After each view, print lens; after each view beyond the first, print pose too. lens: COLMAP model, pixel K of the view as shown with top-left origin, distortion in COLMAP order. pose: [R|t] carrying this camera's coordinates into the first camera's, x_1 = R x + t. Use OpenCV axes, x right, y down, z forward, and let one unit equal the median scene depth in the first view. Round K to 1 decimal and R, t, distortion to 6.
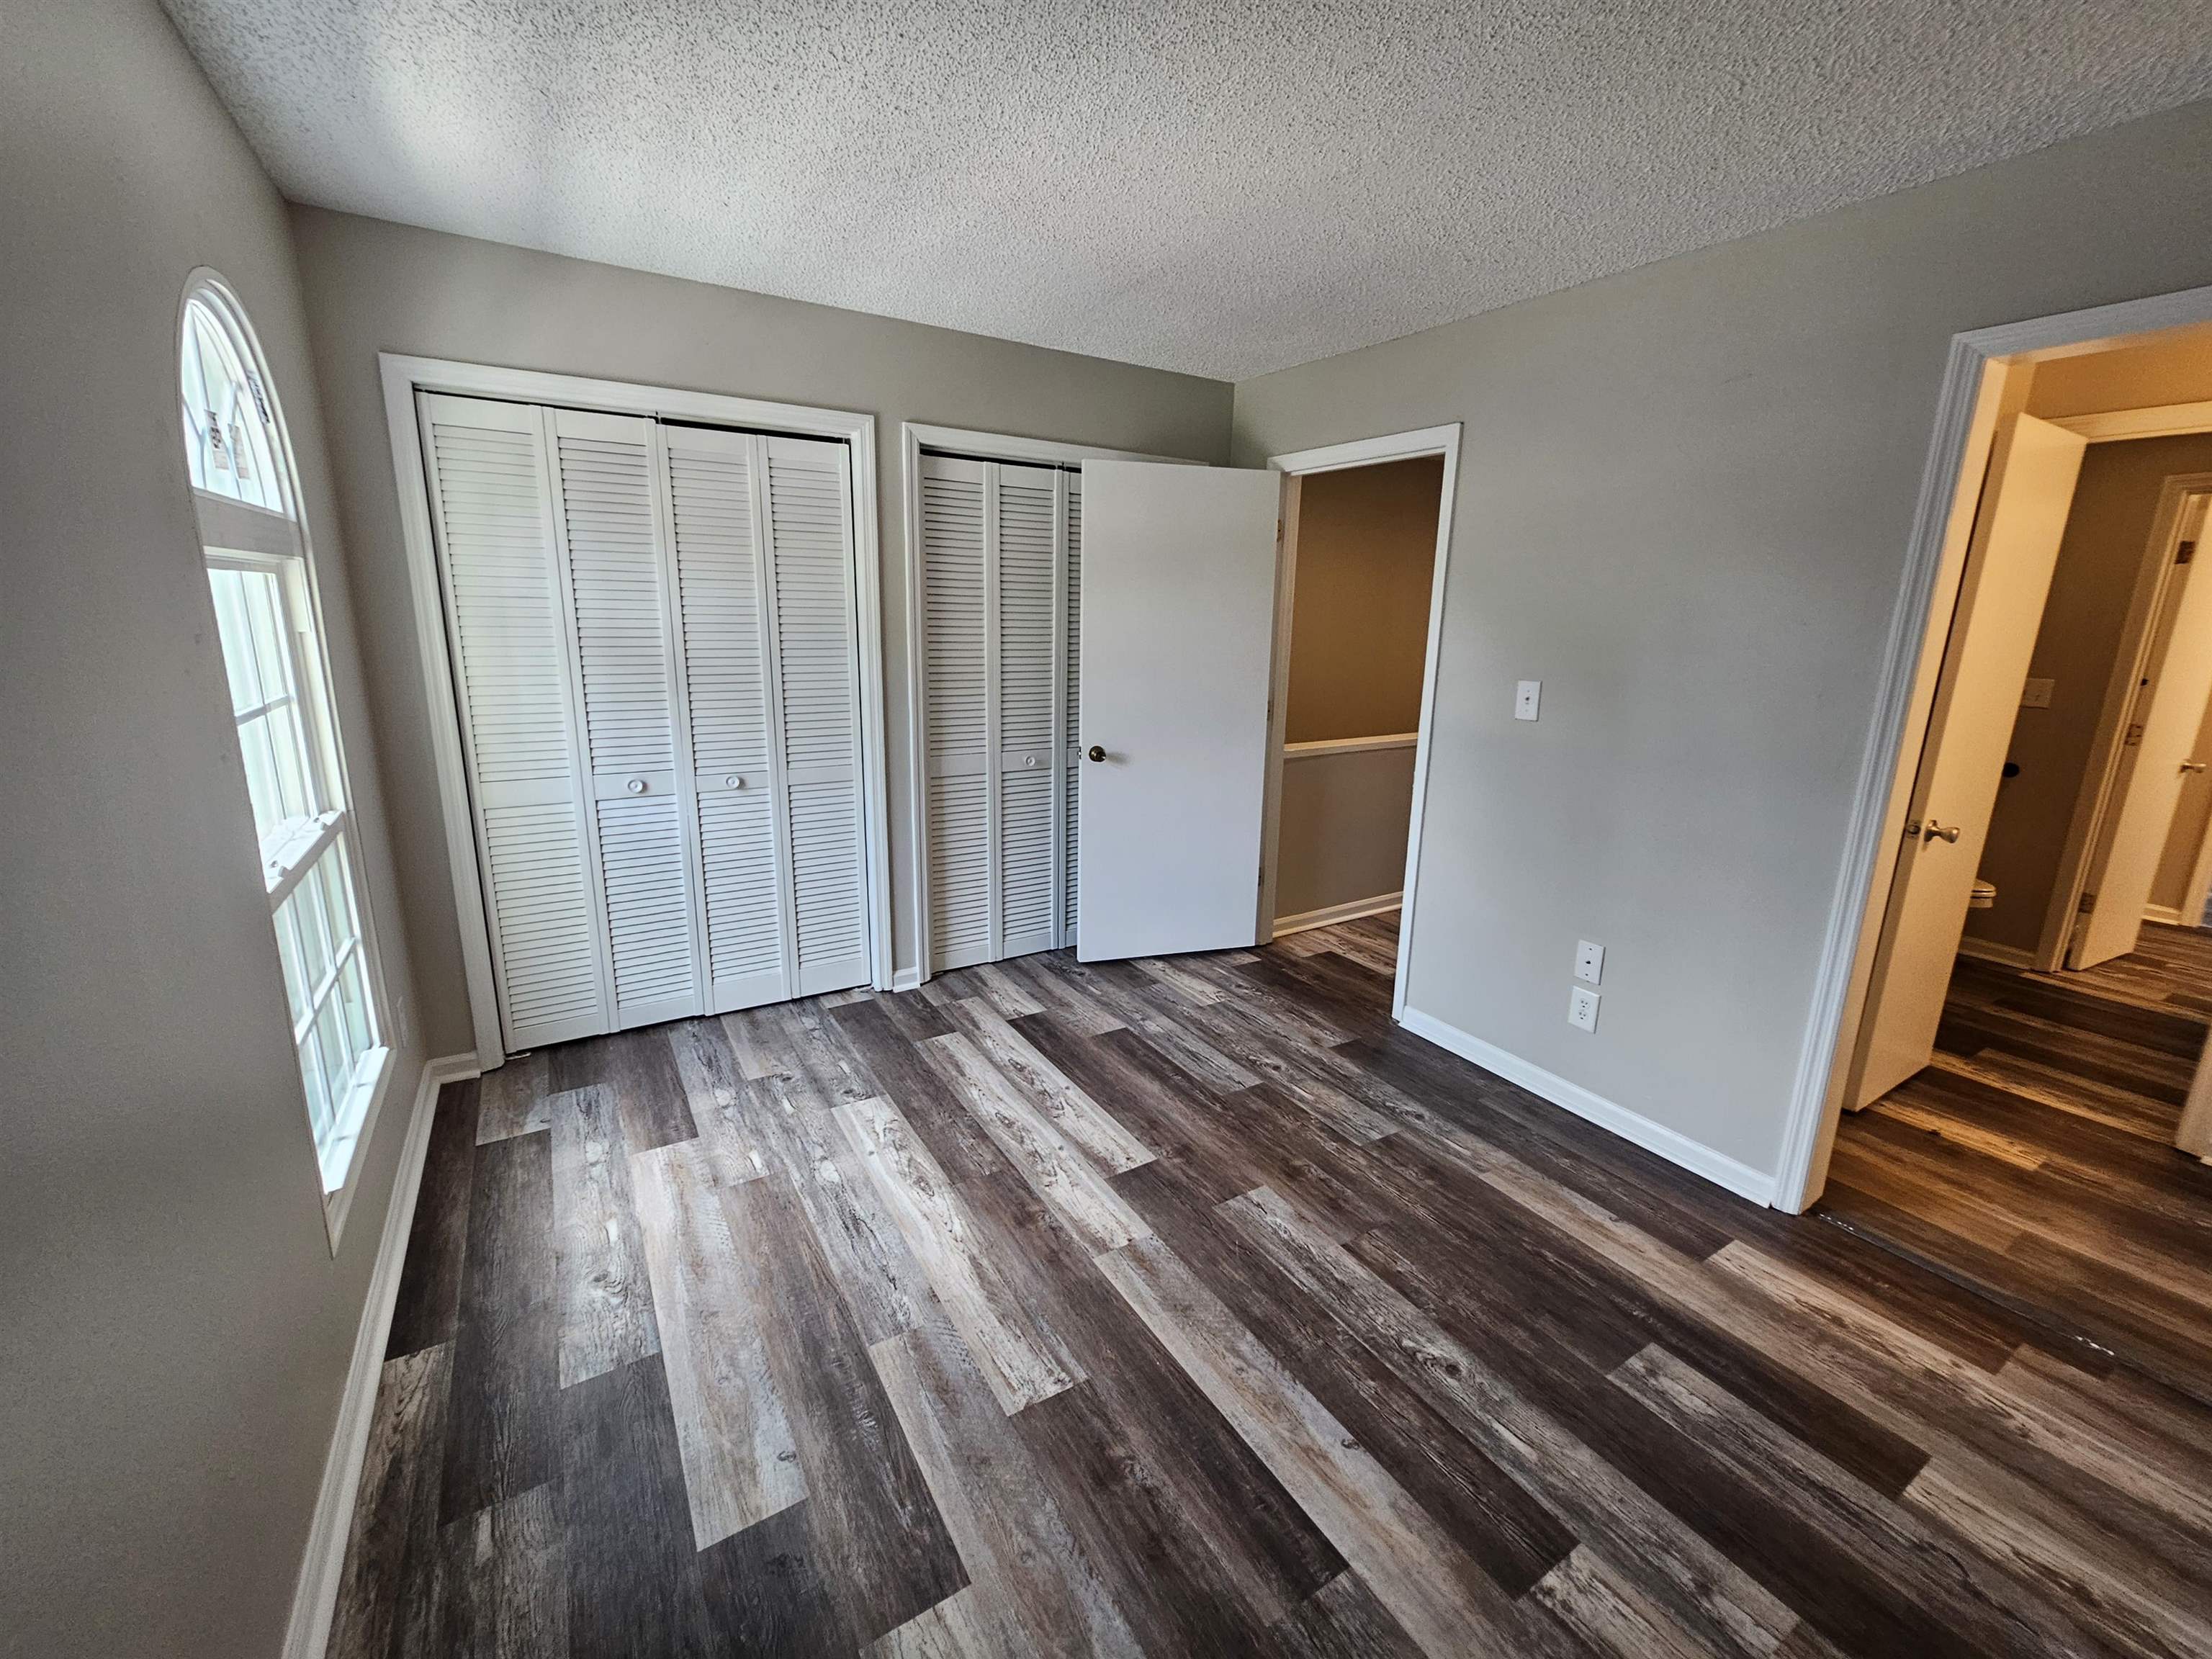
lens RADIAL K [[903.2, 0, 1116.5], [0, 903.2, 818.3], [0, 0, 1]] dist [0.000635, 0.000687]
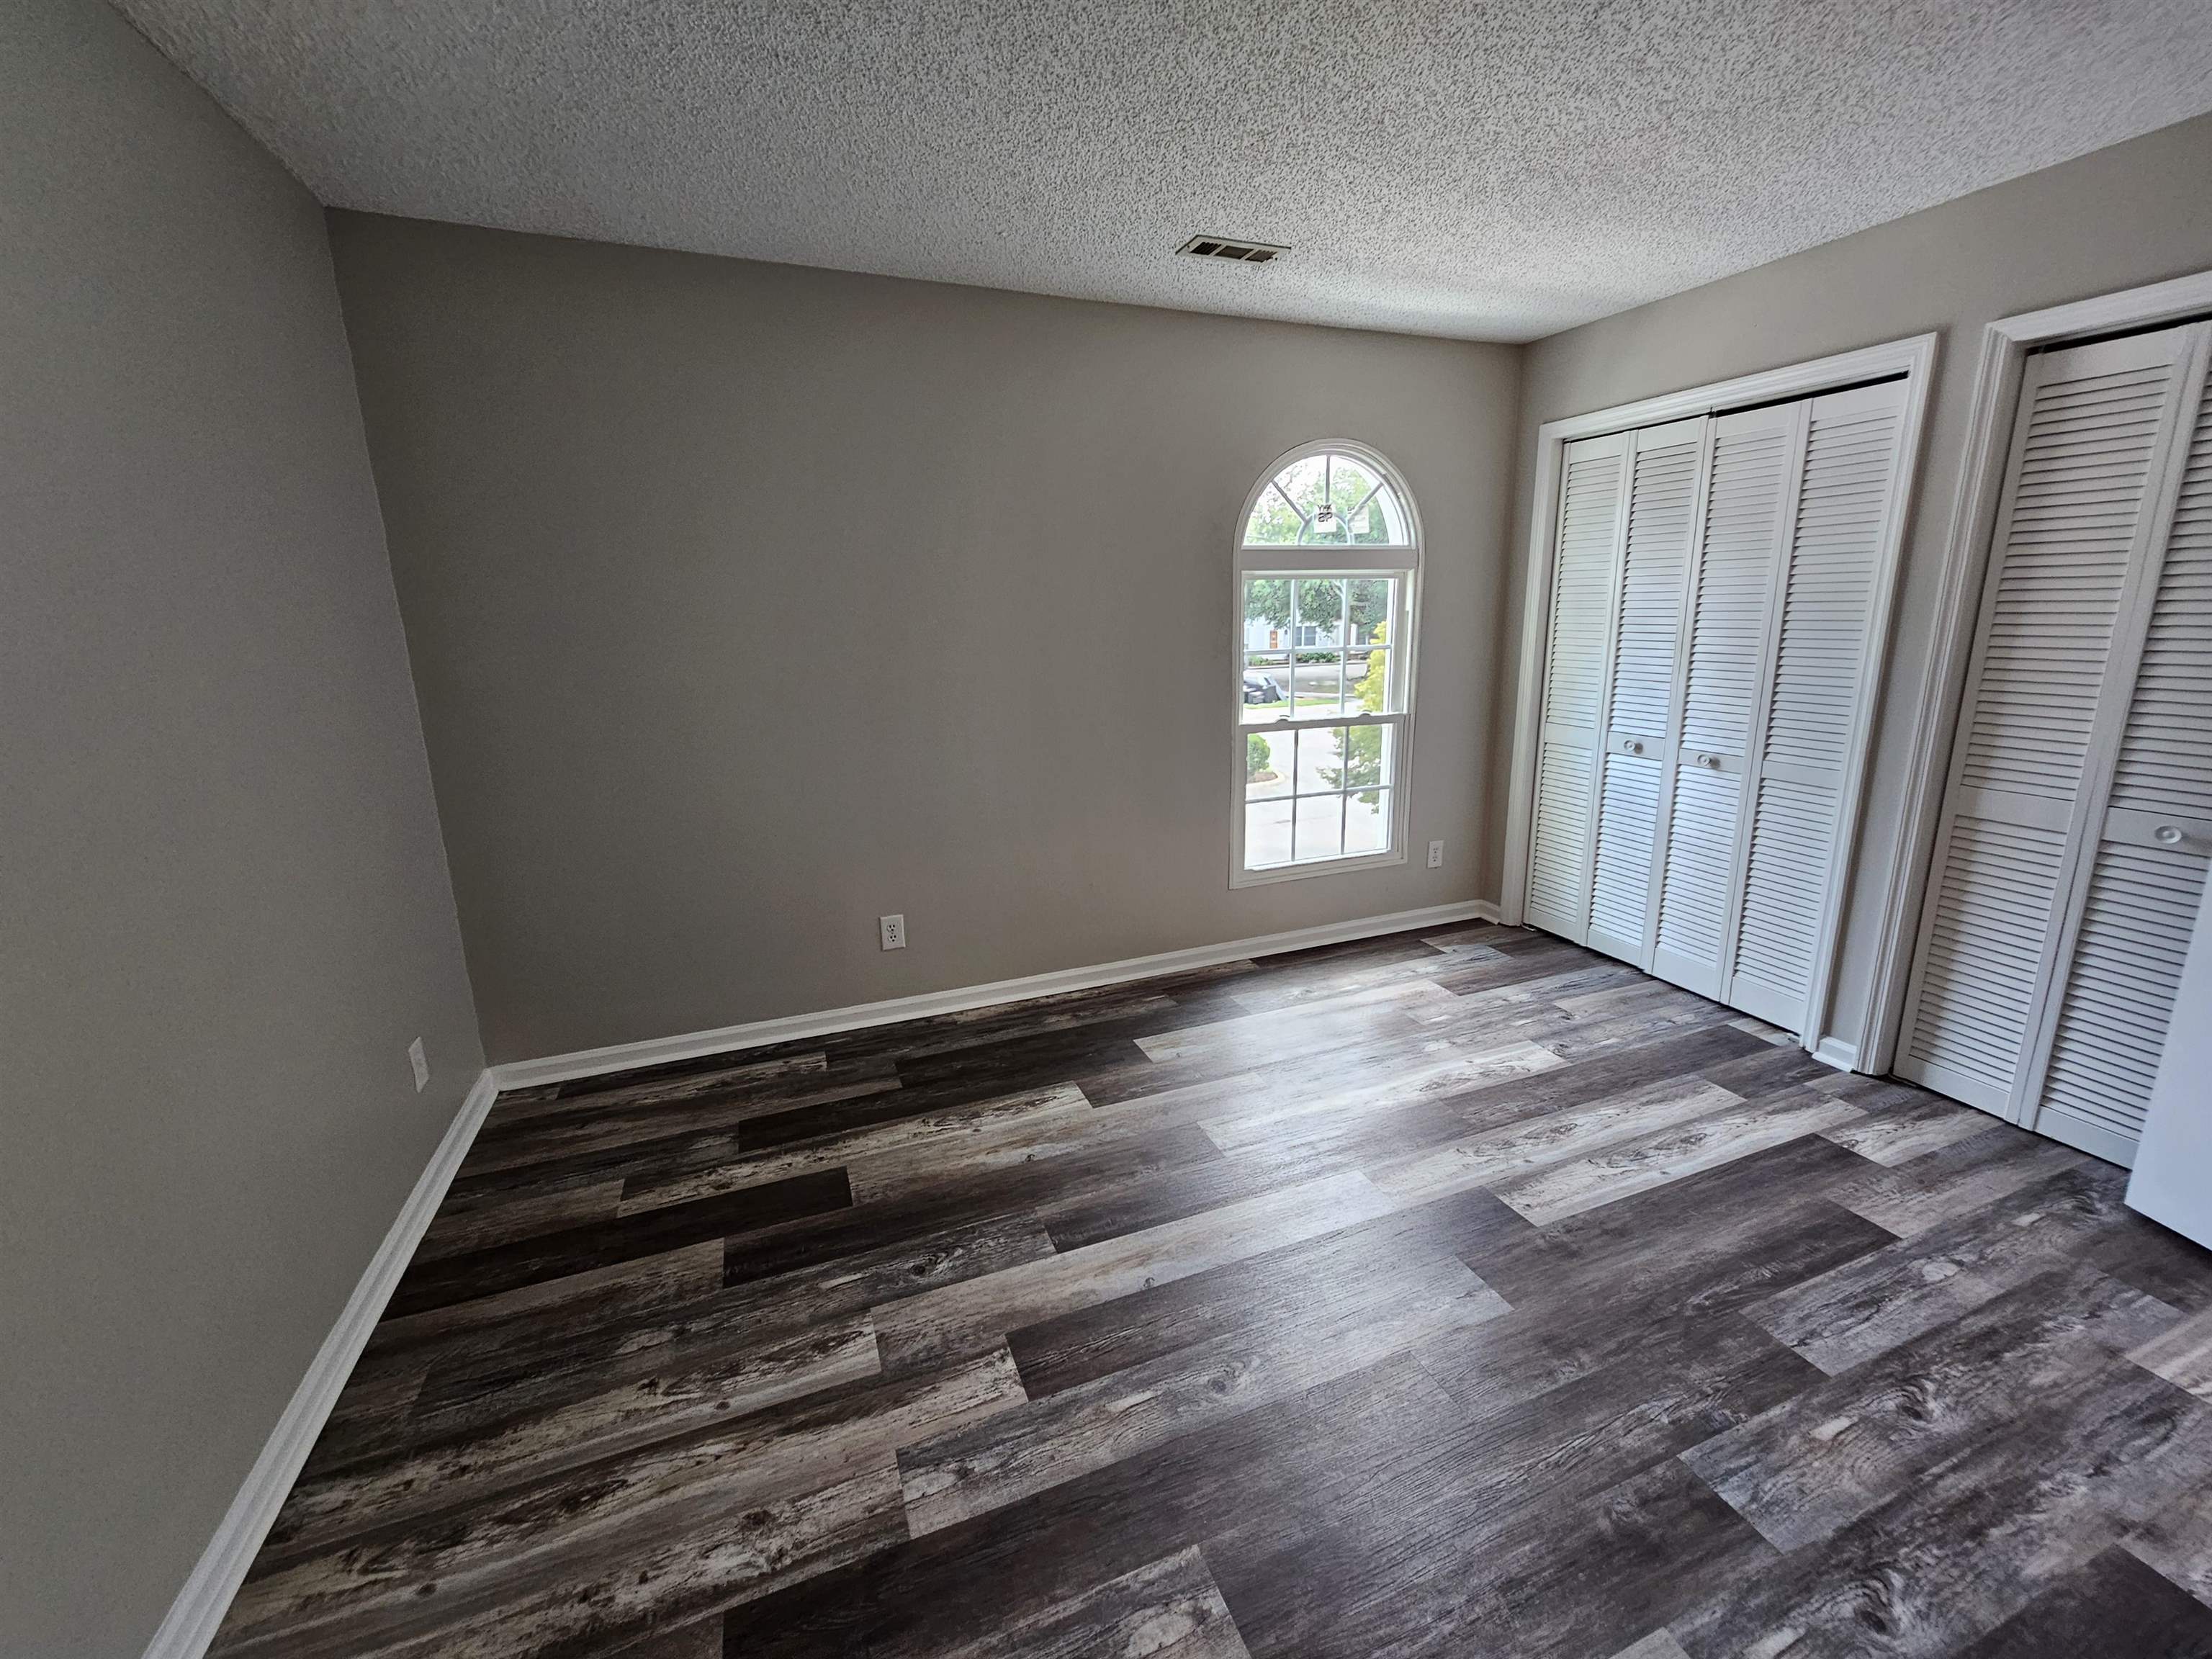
lens RADIAL K [[903.2, 0, 1116.5], [0, 903.2, 818.3], [0, 0, 1]] dist [0.000635, 0.000687]
pose [[-0.176373, 0.205449, -0.962644, 0.760248], [-0.211948, 0.947108, 0.240965, -0.092428], [0.961234, 0.246530, -0.123500, 0.569383]]
